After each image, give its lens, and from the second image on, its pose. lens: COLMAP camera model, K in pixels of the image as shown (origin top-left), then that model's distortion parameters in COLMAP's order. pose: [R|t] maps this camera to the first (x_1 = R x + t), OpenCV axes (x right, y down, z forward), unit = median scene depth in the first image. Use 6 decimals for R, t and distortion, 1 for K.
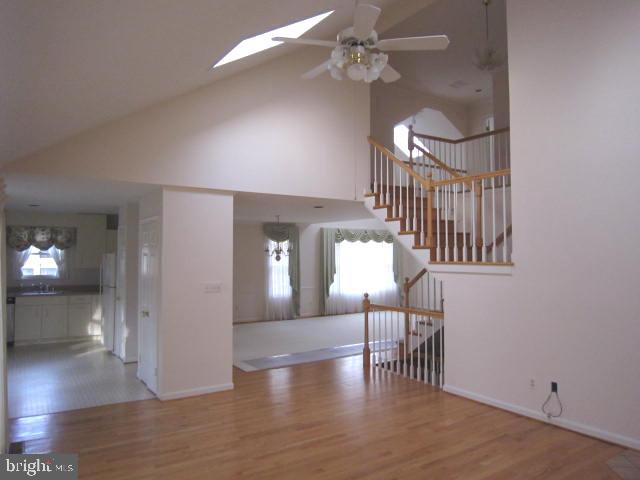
lens RADIAL K [[461.5, 0, 315.5], [0, 461.5, 243.1], [0, 0, 1]] dist [-0.052639, 0.022958]
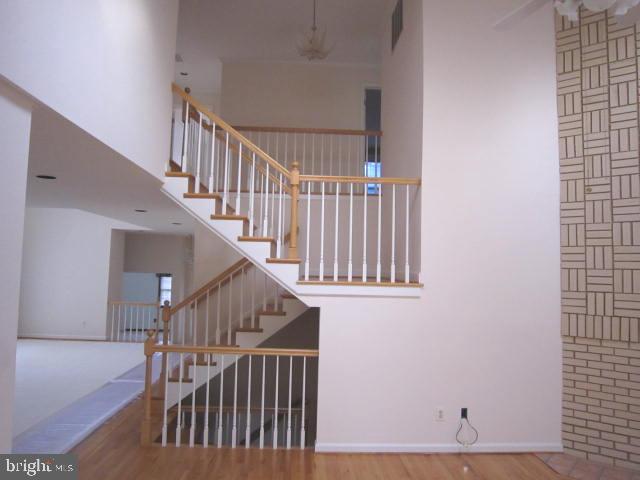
lens RADIAL K [[461.5, 0, 315.5], [0, 461.5, 243.1], [0, 0, 1]] dist [-0.052639, 0.022958]
pose [[0.507234, 0.063064, 0.859498, -0.395707], [-0.047367, 0.997852, -0.045262, 0.012126], [-0.860506, -0.017753, 0.509132, 0.629367]]
